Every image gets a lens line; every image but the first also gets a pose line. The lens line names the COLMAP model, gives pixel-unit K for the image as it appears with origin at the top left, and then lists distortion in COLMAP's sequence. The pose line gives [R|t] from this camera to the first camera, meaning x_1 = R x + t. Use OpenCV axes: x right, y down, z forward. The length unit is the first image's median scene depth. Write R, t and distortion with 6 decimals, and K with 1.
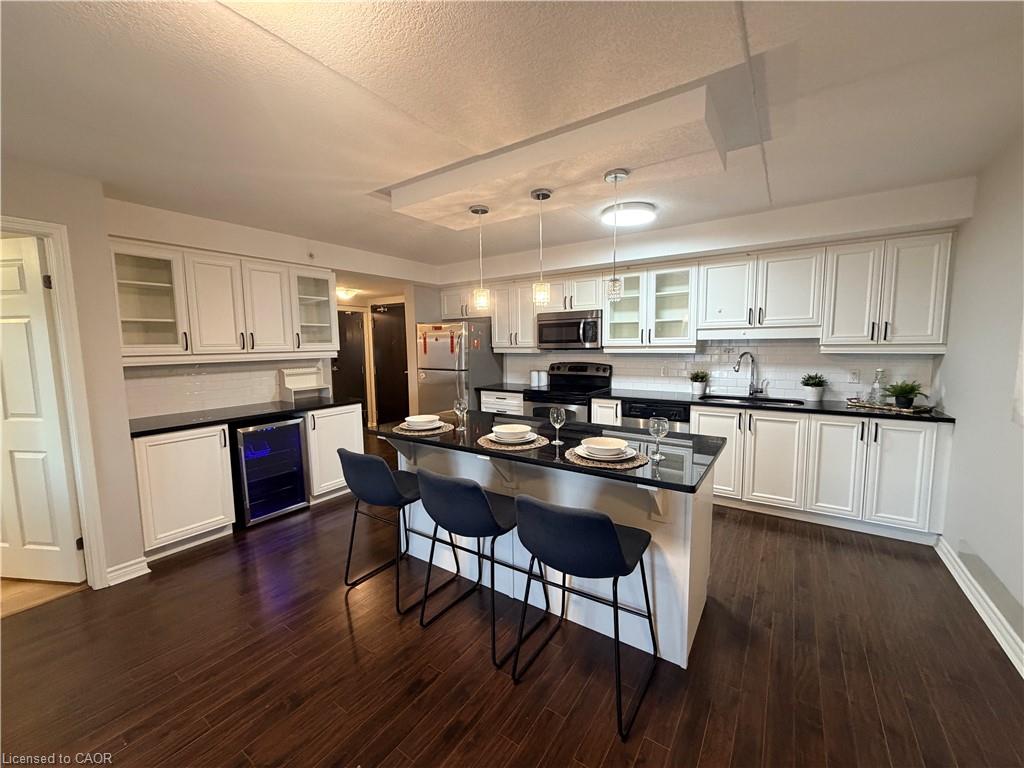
lens RADIAL K [[409.1, 0, 511.4], [0, 409.1, 382.3], [0, 0, 1]] dist [-0.006788, 0.001280]
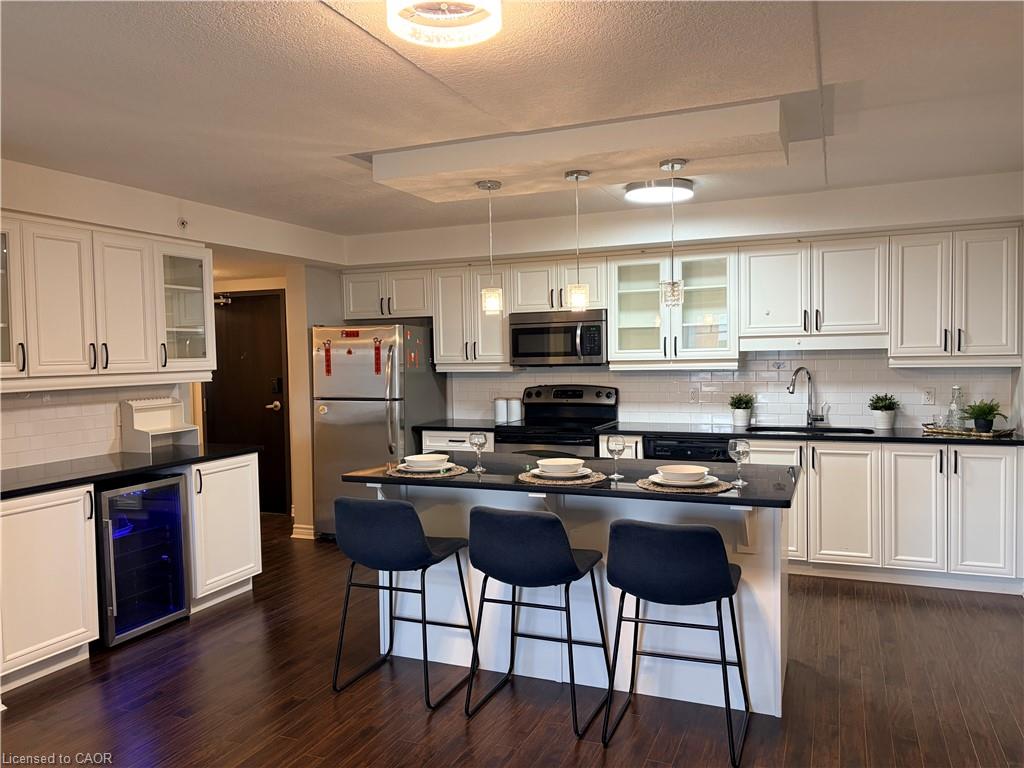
lens RADIAL K [[780.7, 0, 510.4], [0, 780.7, 381.4], [0, 0, 1]] dist [0.028497, -0.036066]
pose [[0.979129, -0.012124, 0.202876, -0.292718], [0.024851, 0.997871, -0.060306, 0.031324], [-0.201713, 0.064089, 0.977346, -0.363483]]
